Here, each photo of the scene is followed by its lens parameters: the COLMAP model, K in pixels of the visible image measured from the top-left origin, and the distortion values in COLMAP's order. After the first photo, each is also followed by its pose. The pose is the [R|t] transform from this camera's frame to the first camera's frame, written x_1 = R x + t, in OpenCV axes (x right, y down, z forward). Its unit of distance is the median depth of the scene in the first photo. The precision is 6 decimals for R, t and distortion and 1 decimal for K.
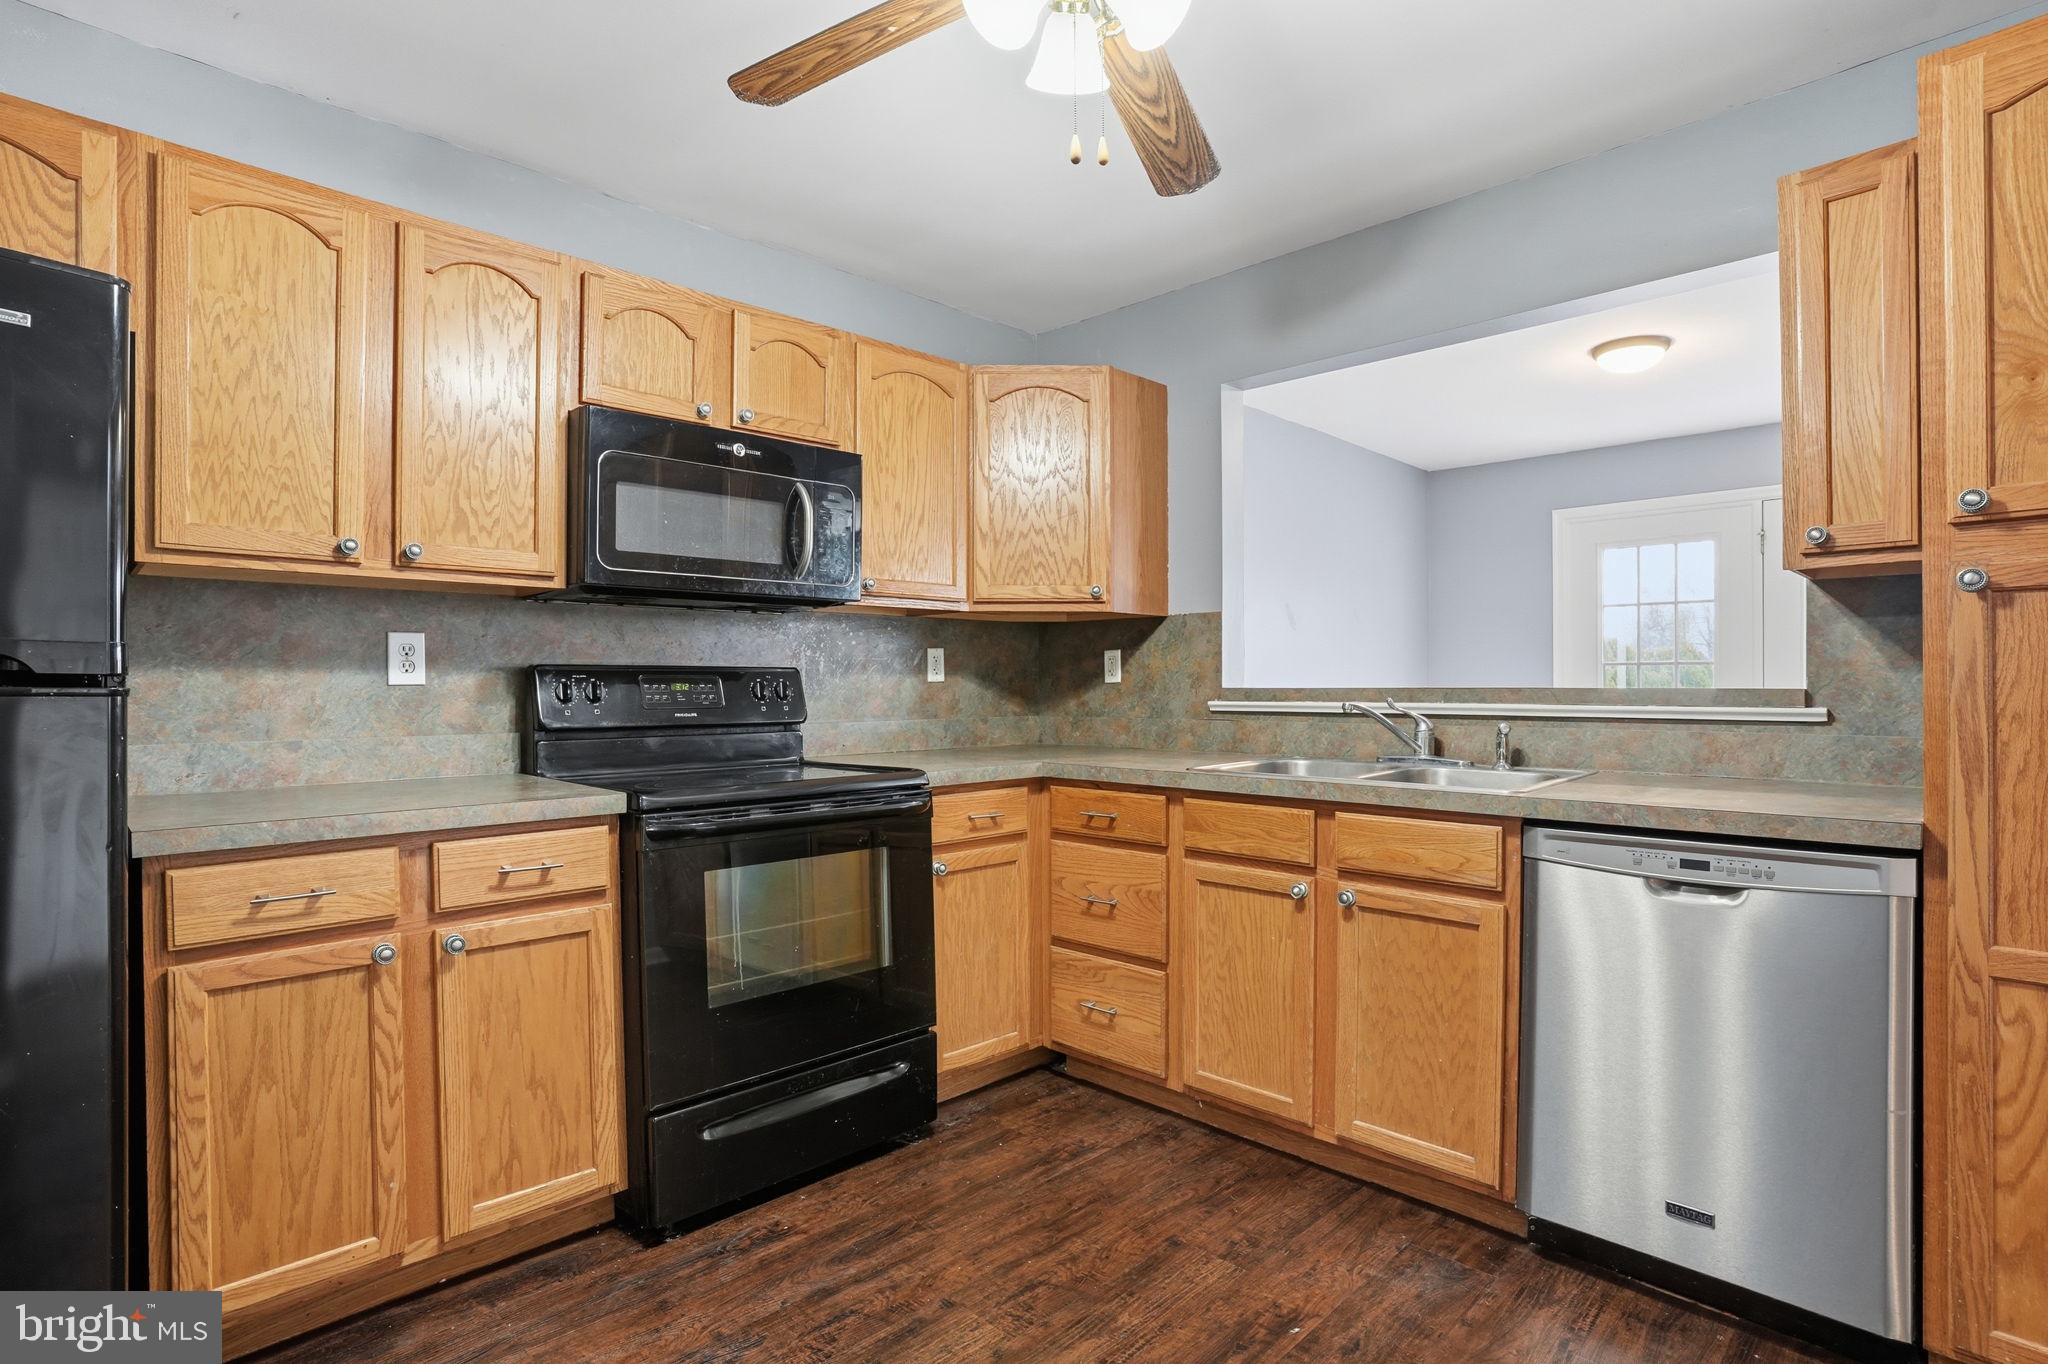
lens RADIAL K [[1021.9, 0, 1022.2], [0, 1021.9, 693.0], [0, 0, 1]] dist [-0.079279, 0.042340]
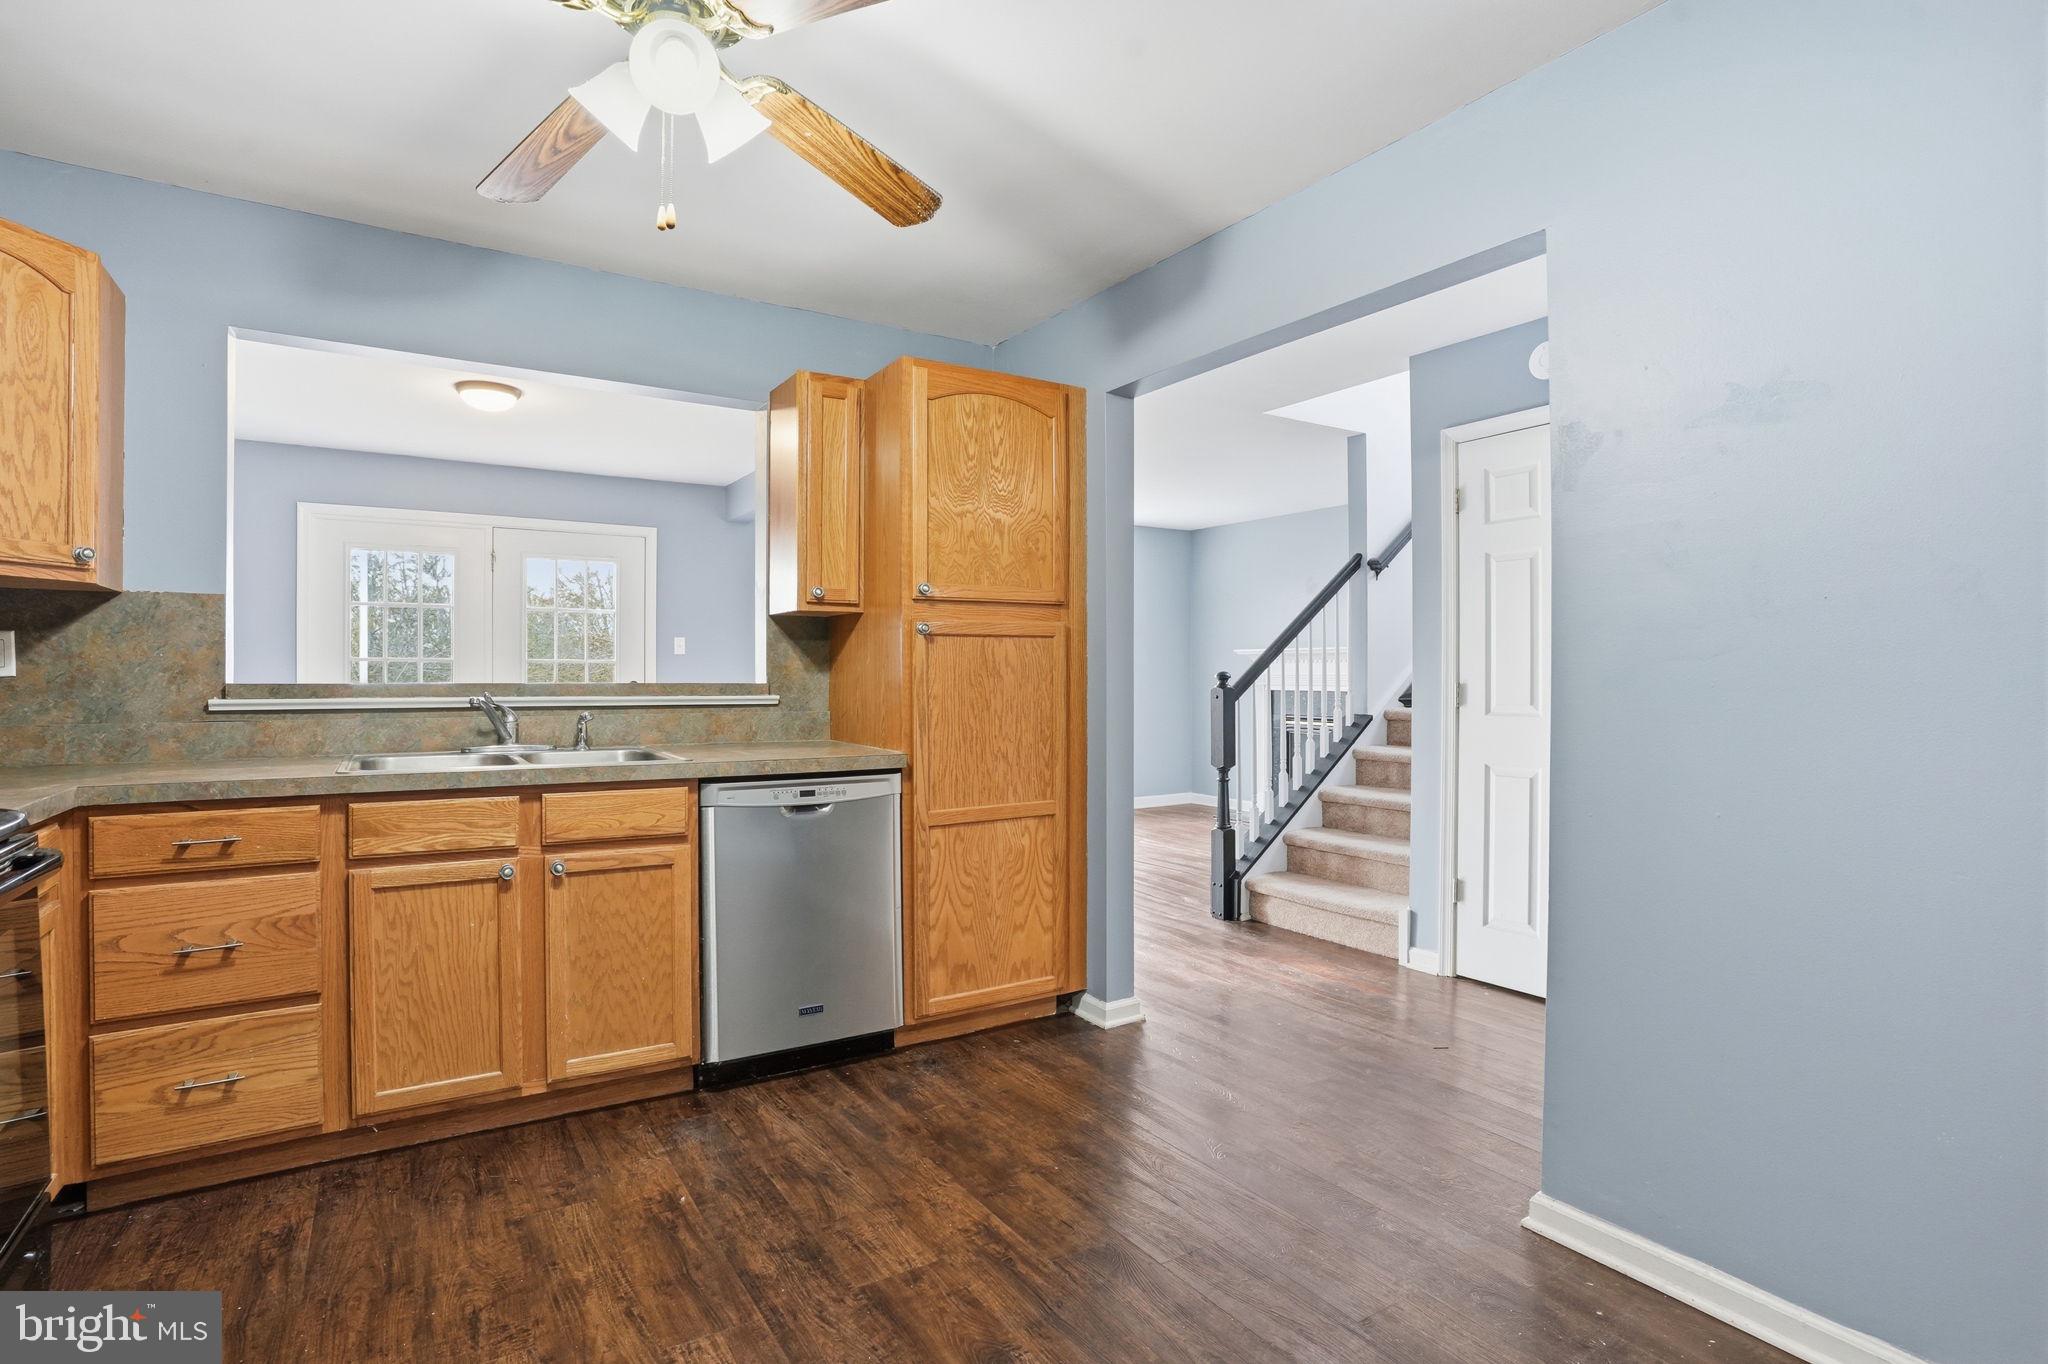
lens RADIAL K [[1006.8, 0, 1024.0], [0, 1006.8, 682.0], [0, 0, 1]] dist [-0.079990, 0.037058]
pose [[0.205780, -0.000621, 0.978598, -0.663882], [0.006058, 0.999981, -0.000639, -0.002952], [-0.978579, 0.006060, 0.205780, 0.256543]]
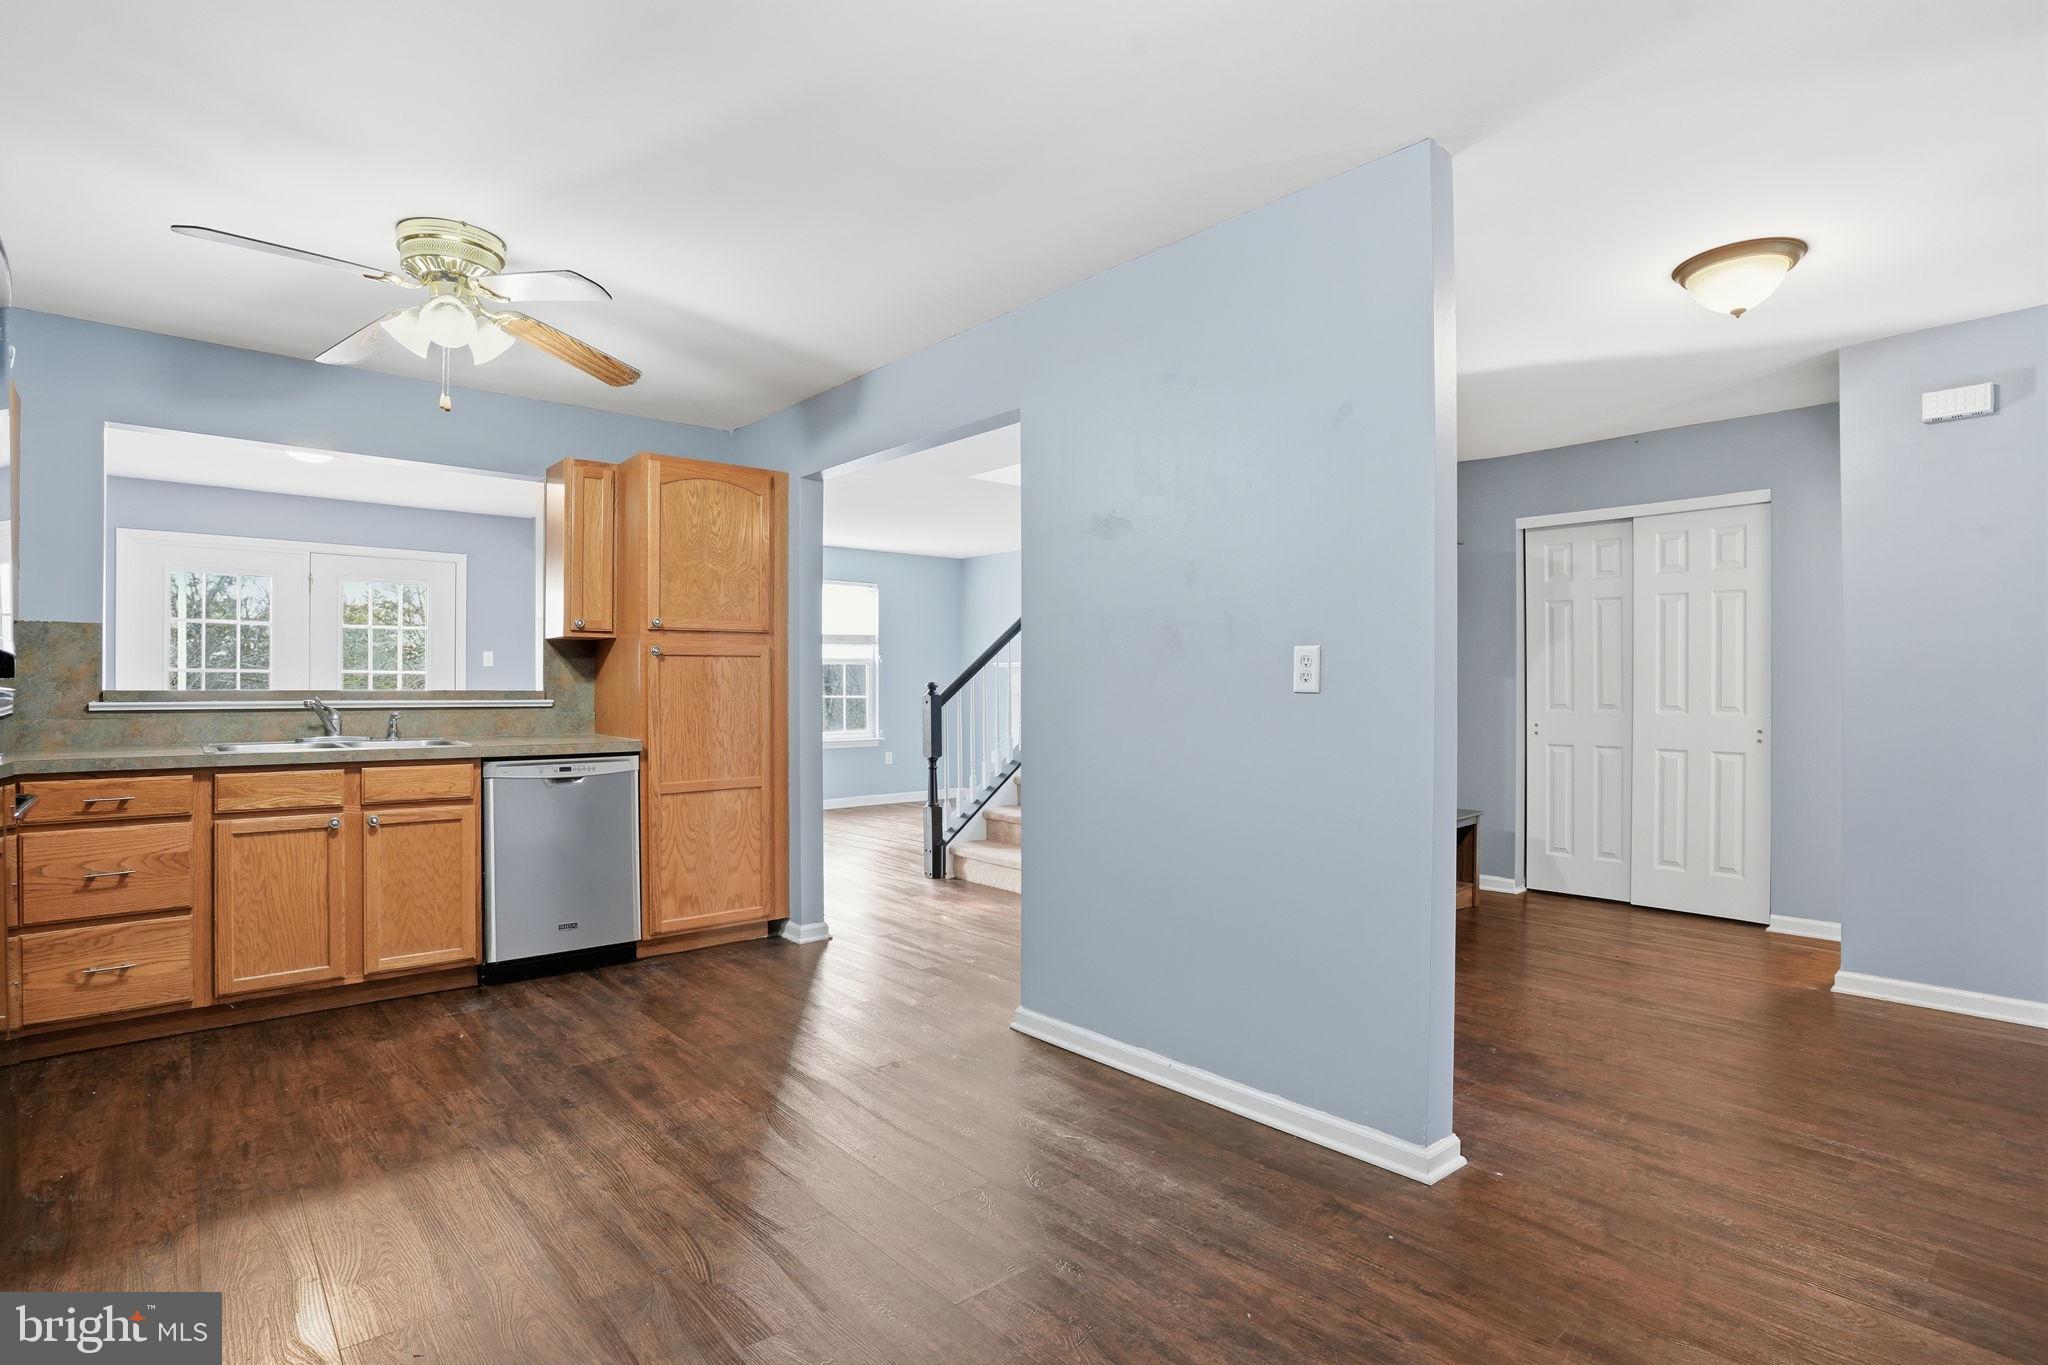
lens RADIAL K [[997.4, 0, 1015.2], [0, 997.4, 689.7], [0, 0, 1]] dist [-0.068477, 0.032276]
pose [[0.062138, 0.002215, 0.998065, -1.167495], [0.006532, 0.999975, -0.002626, 0.004947], [-0.998046, 0.006682, 0.062122, -0.118098]]
